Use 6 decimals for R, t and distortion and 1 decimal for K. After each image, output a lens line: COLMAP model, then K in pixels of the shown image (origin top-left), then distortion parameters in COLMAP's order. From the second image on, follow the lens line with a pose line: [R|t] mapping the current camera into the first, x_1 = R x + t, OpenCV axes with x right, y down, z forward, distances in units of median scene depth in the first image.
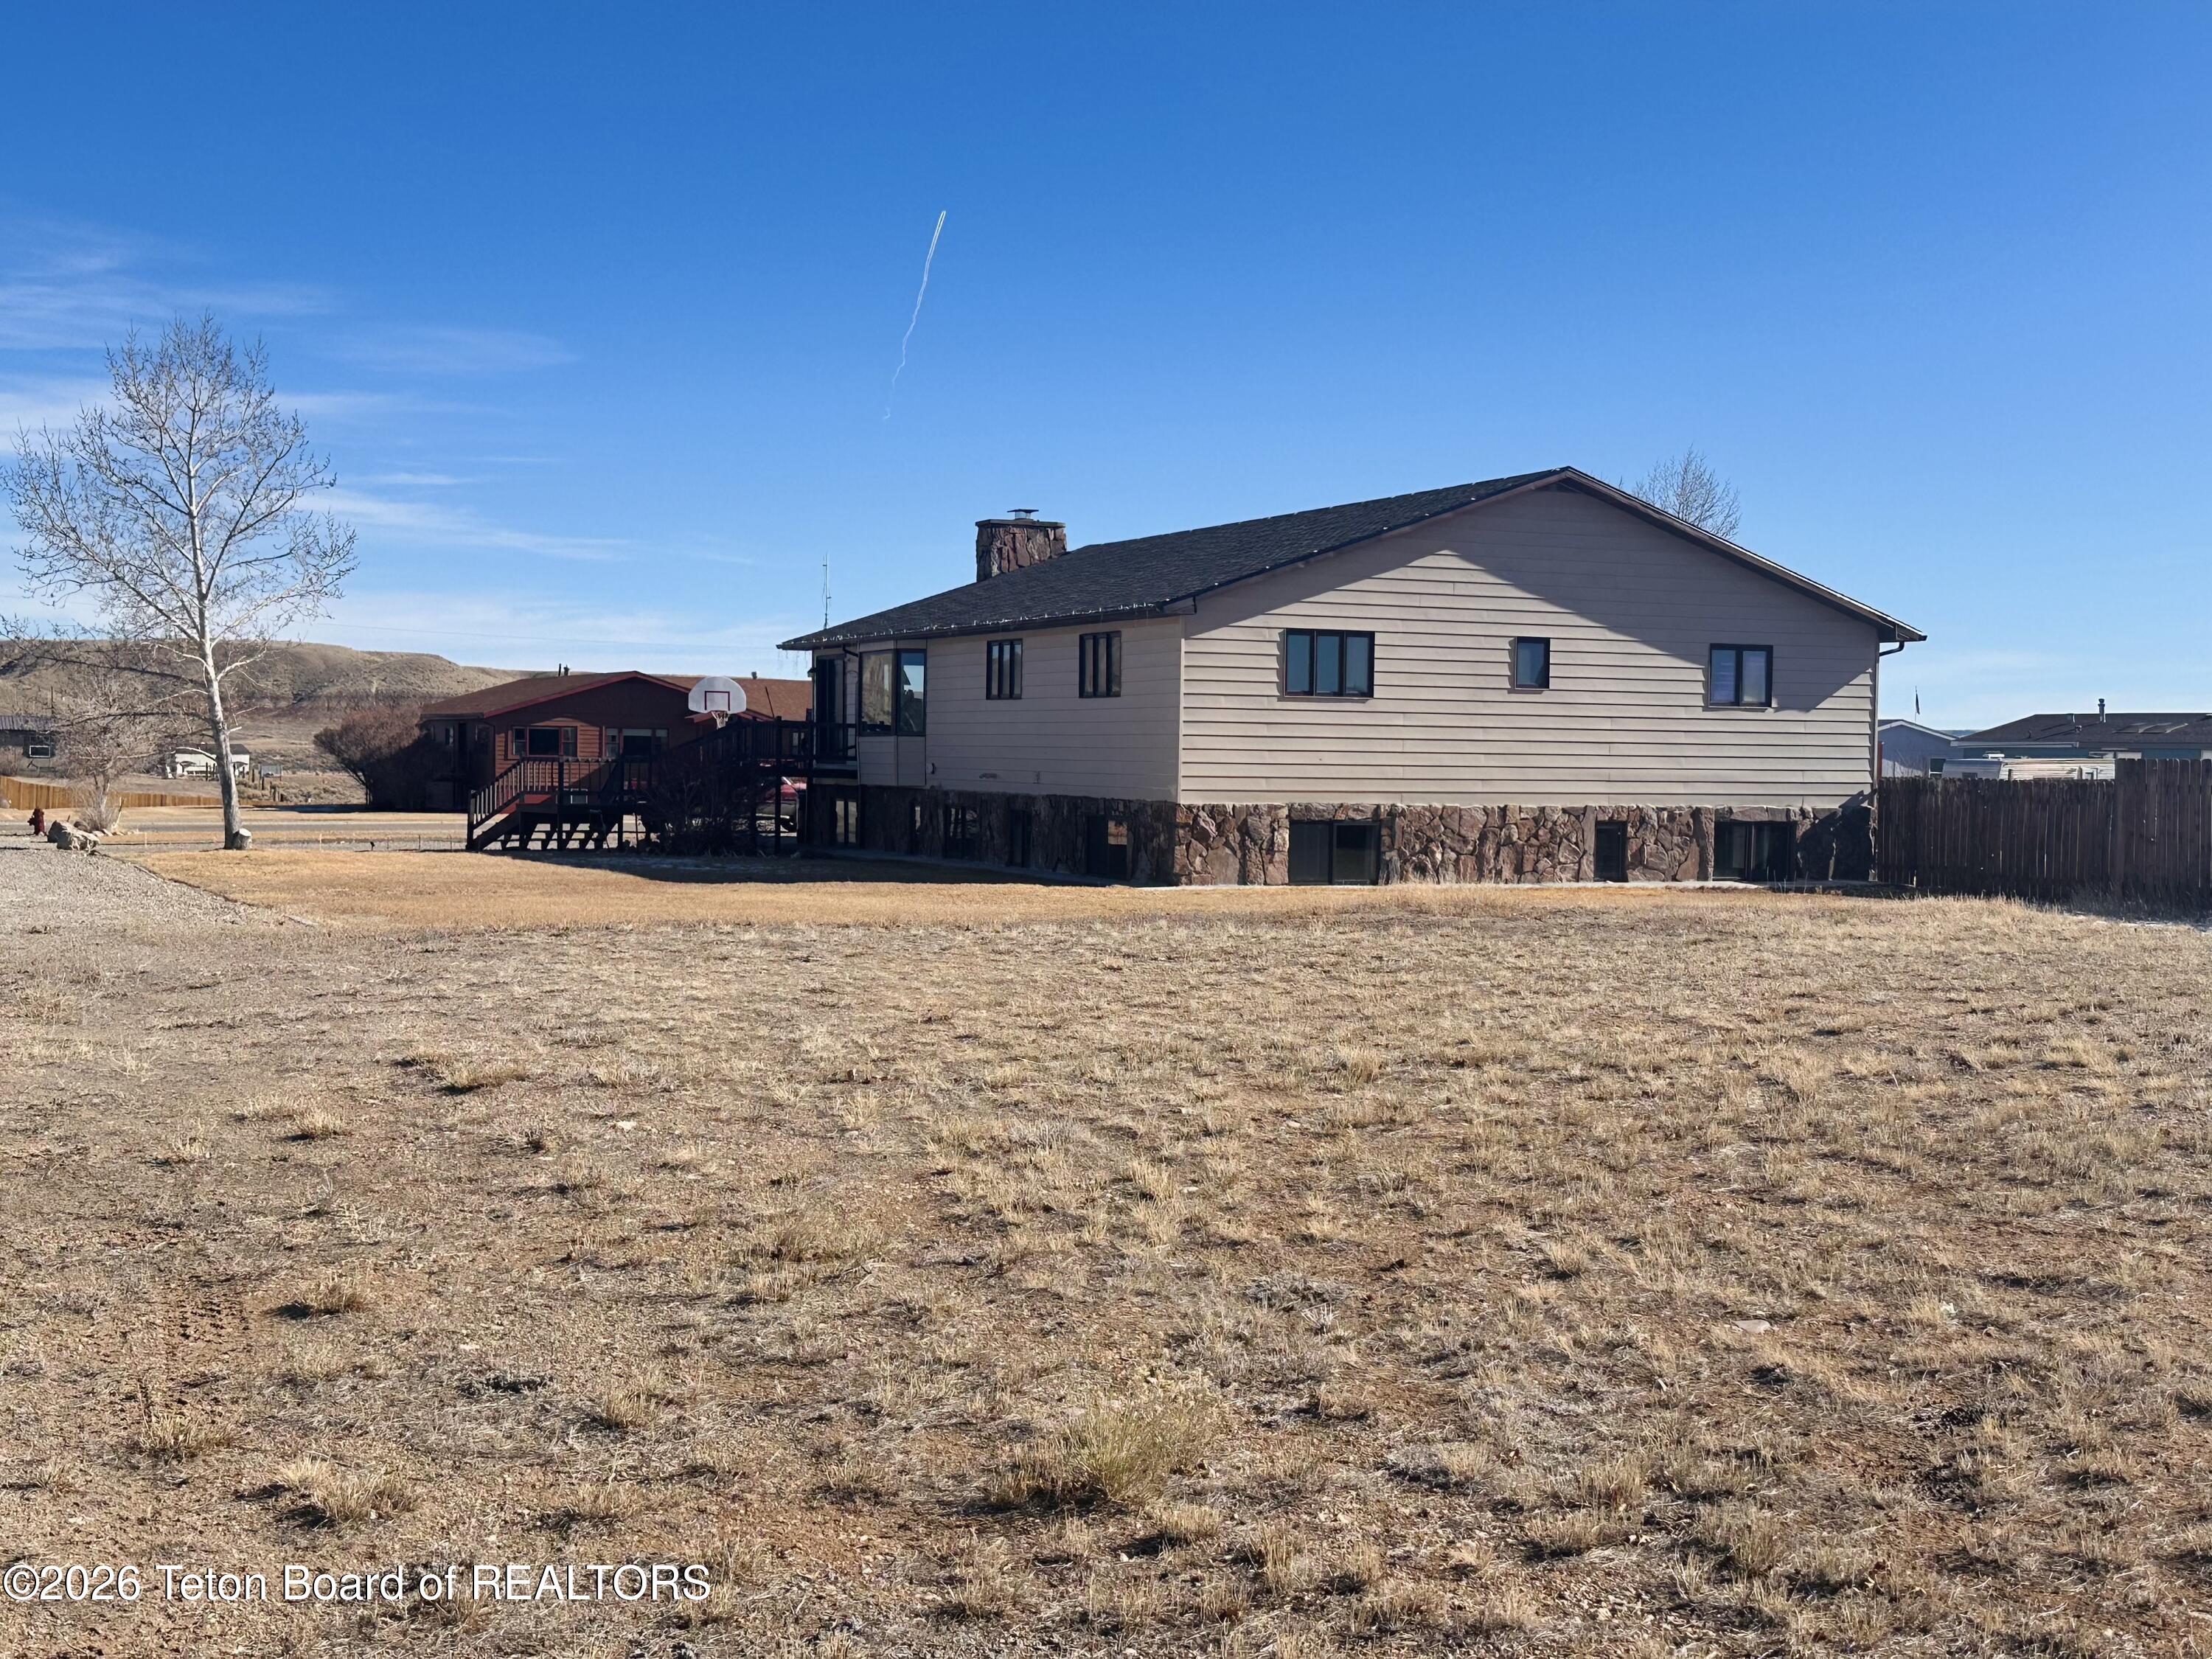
lens RADIAL K [[2641.4, 0, 1106.2], [0, 2641.4, 831.0], [0, 0, 1]] dist [0.113435, 0.000000]
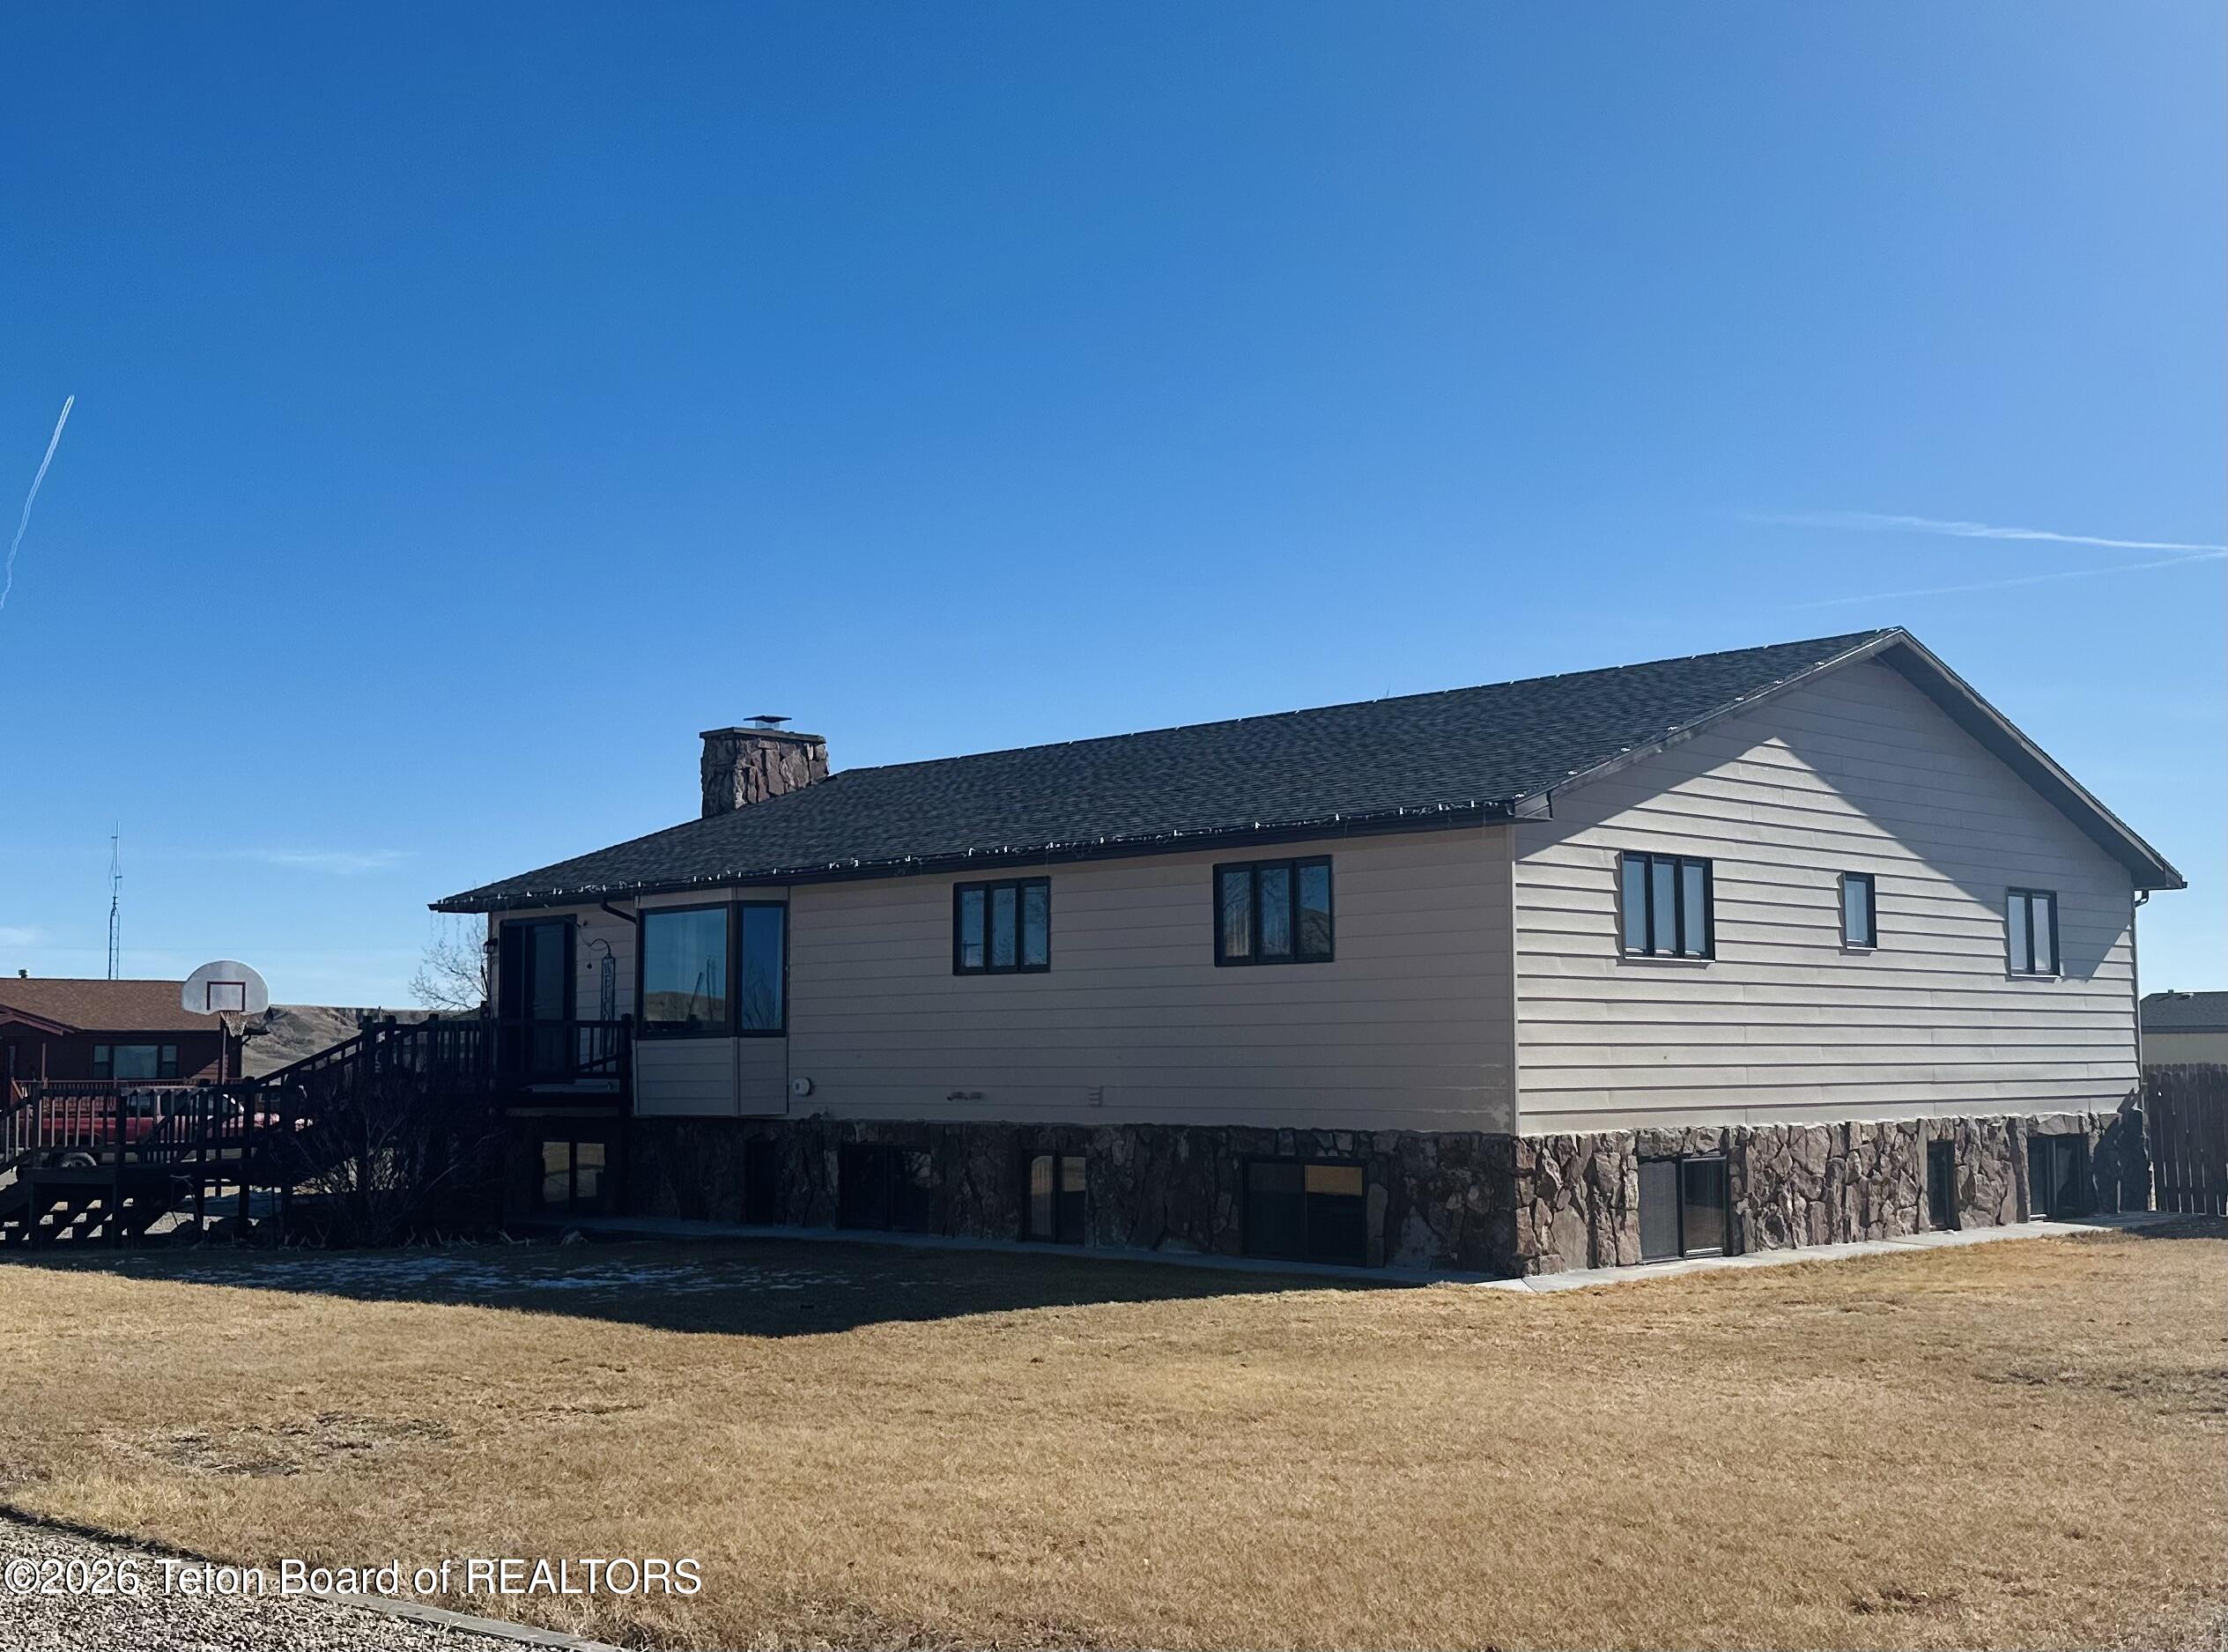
lens RADIAL K [[2395.4, 0, 1114.6], [0, 2395.4, 820.1], [0, 0, 1]] dist [0.108326, 0.000000]
pose [[0.925623, 0.014722, 0.378161, -0.251431], [0.032838, 0.992350, -0.119011, -0.018624], [-0.377020, 0.122578, 0.918058, 0.500154]]
